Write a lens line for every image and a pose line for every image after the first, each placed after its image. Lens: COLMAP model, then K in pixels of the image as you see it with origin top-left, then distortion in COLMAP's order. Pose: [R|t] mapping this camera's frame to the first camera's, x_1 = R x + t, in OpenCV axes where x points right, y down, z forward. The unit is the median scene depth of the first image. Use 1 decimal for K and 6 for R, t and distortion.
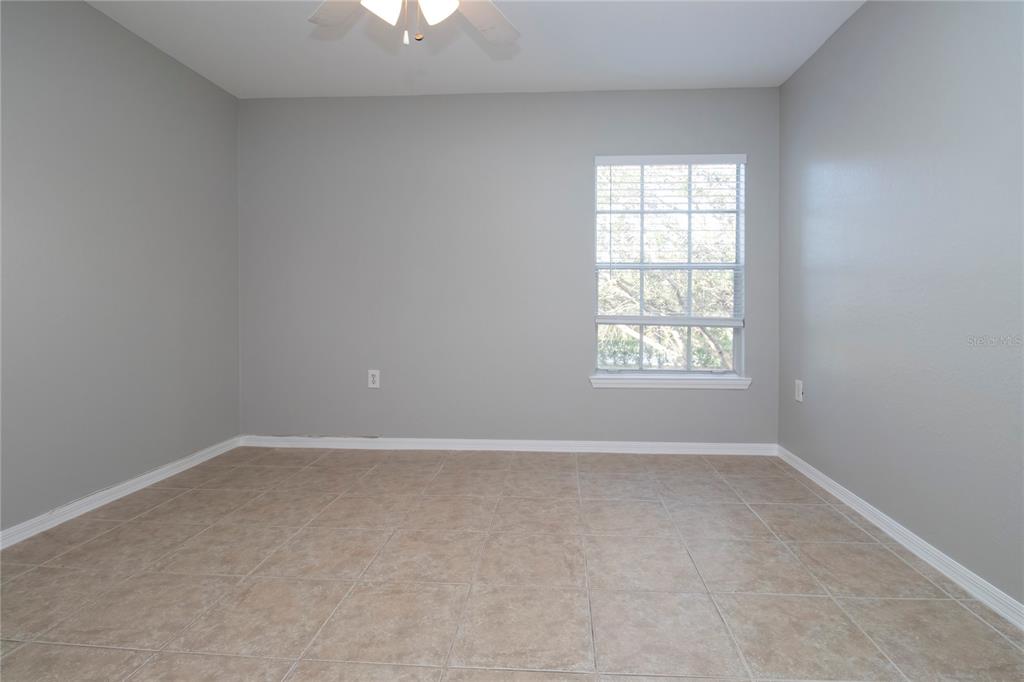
lens RADIAL K [[528.6, 0, 545.6], [0, 528.6, 301.6], [0, 0, 1]] dist [0.000743, -0.011063]
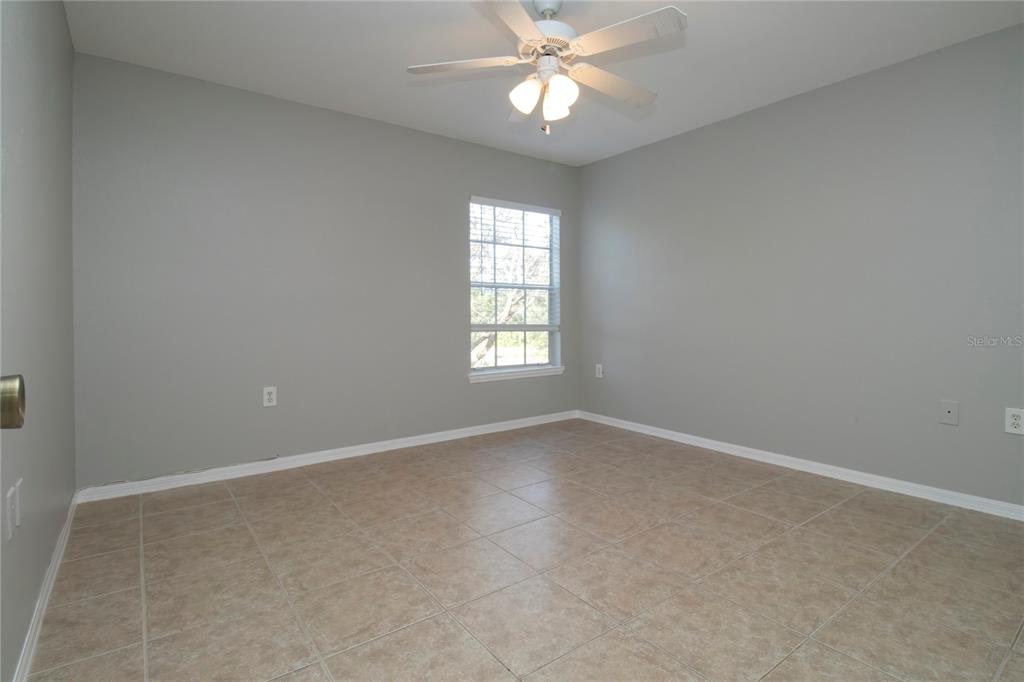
lens RADIAL K [[519.4, 0, 548.7], [0, 519.4, 311.4], [0, 0, 1]] dist [-0.000940, -0.009899]
pose [[0.738796, -0.001931, 0.673926, -0.656800], [-0.000050, 0.999996, 0.002920, -0.009623], [-0.673929, -0.002191, 0.738793, -0.016306]]
